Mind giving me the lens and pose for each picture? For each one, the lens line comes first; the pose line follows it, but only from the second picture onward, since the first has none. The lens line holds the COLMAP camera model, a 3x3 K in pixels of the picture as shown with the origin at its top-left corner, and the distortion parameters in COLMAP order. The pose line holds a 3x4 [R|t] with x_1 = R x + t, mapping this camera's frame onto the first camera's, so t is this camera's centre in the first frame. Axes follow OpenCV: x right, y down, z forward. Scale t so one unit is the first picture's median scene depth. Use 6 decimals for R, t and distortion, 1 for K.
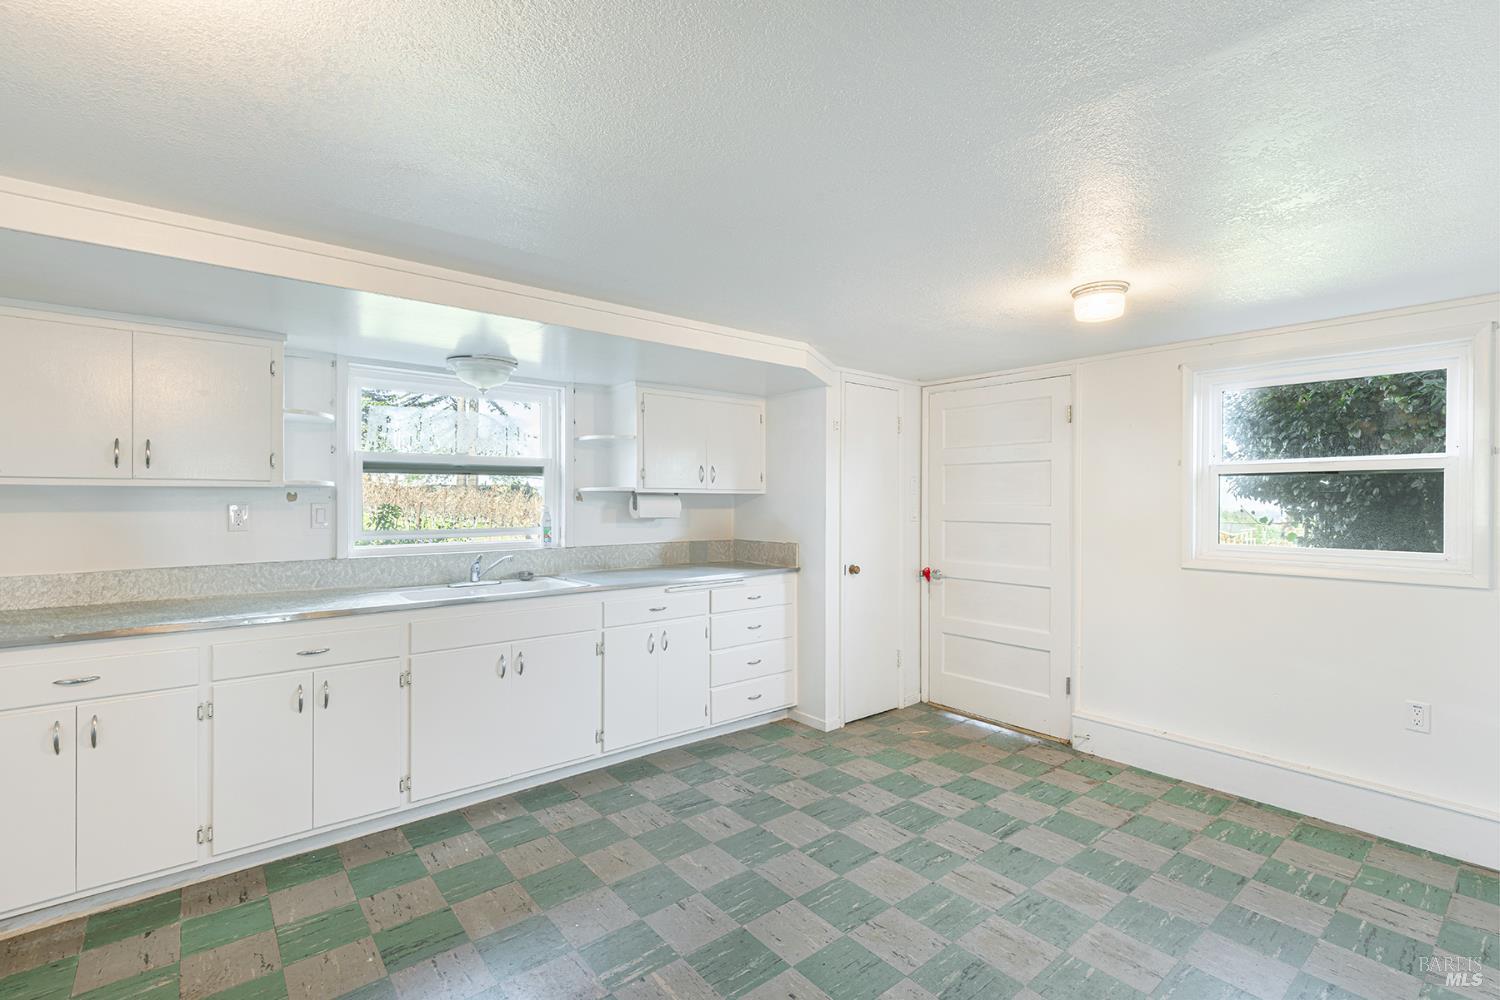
lens RADIAL K [[675.8, 0, 748.8], [0, 675.8, 501.0], [0, 0, 1]] dist [0.000824, 0.000053]
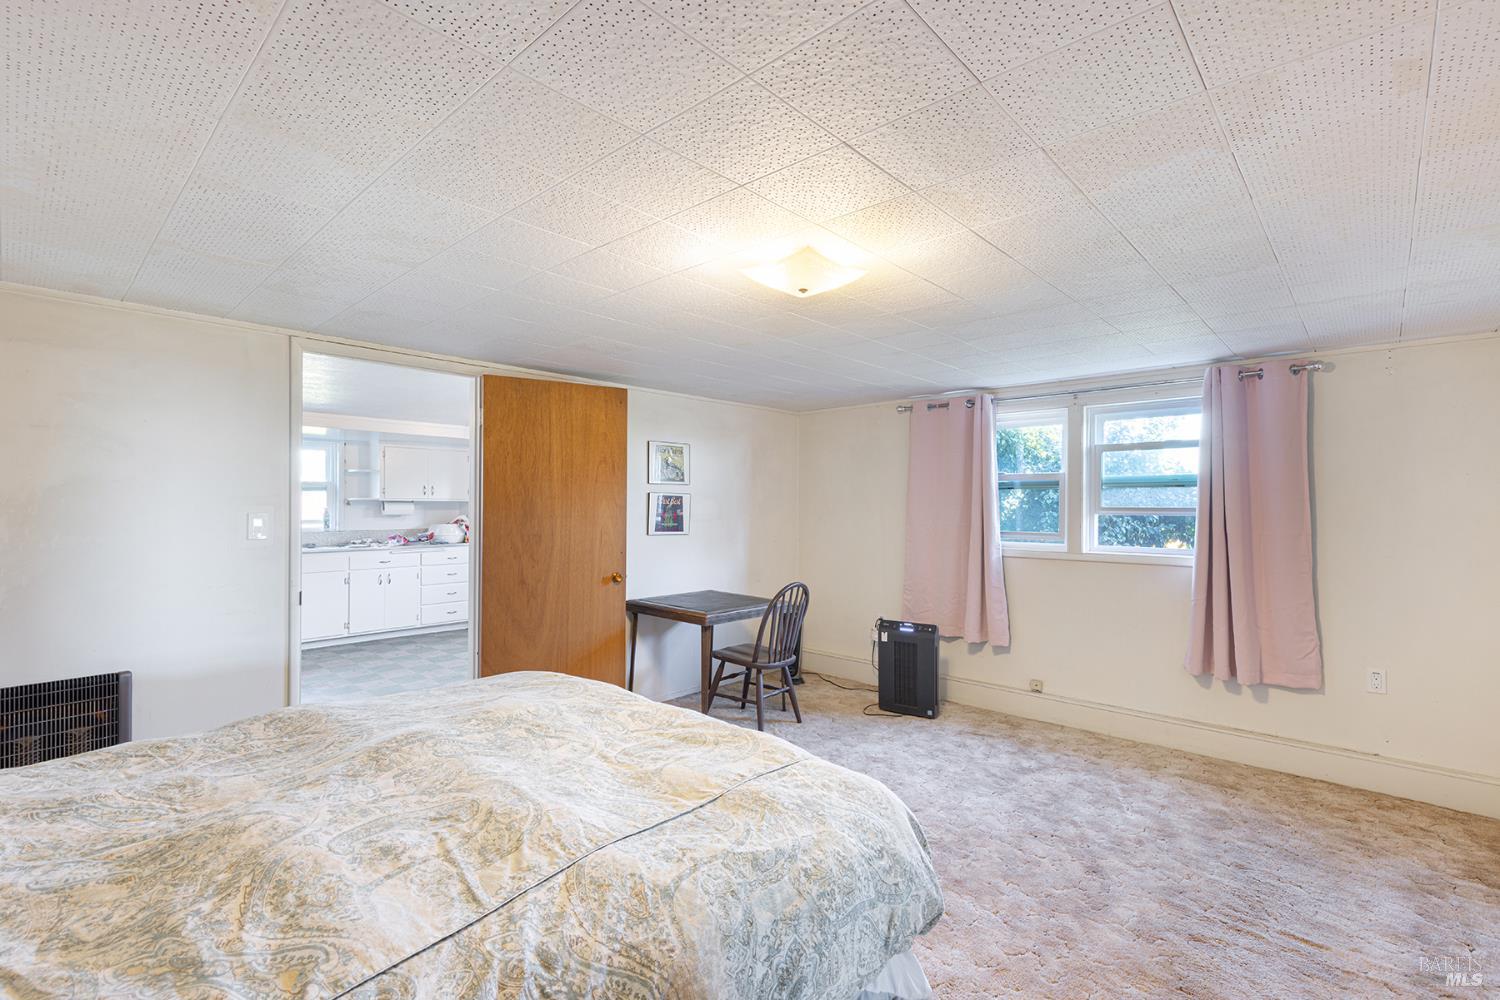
lens RADIAL K [[675.8, 0, 752.9], [0, 675.8, 501.1], [0, 0, 1]] dist [0.000824, 0.000053]
pose [[0.988937, 0.003464, 0.148296, 0.545729], [-0.002617, 0.999979, -0.005903, -0.003389], [-0.148314, 0.005450, 0.988925, -0.933720]]
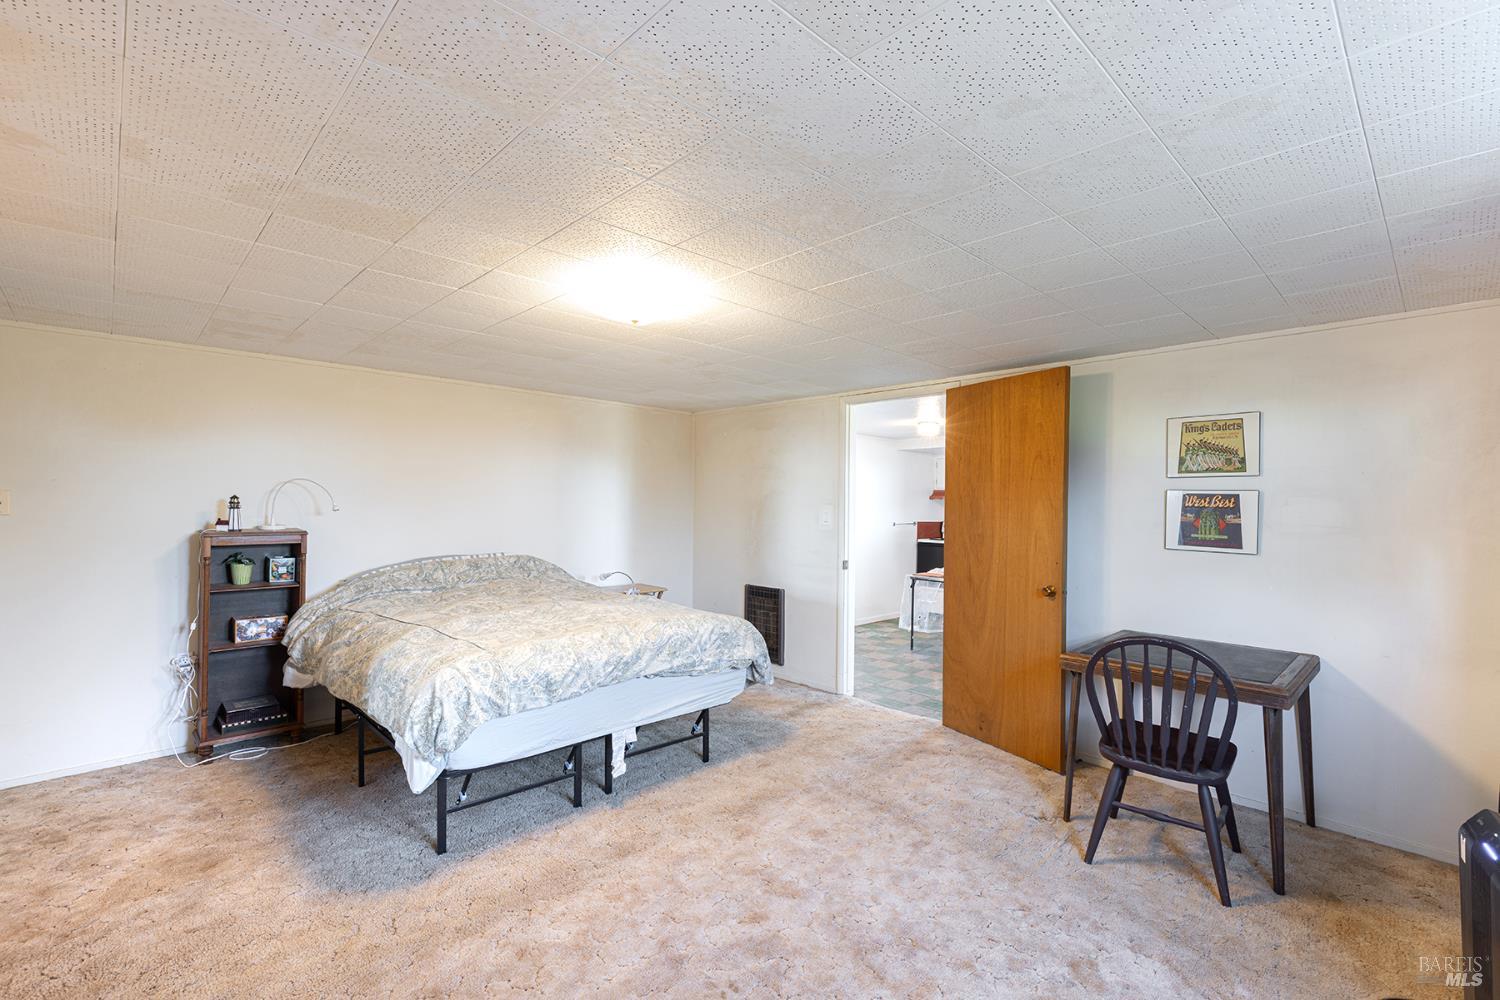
lens RADIAL K [[675.8, 0, 750.1], [0, 675.8, 498.5], [0, 0, 1]] dist [0.000824, 0.000053]
pose [[0.086207, -0.003909, -0.996270, 2.202316], [-0.006635, 0.999968, -0.004497, -0.010463], [0.996255, 0.006998, 0.086178, 0.302168]]
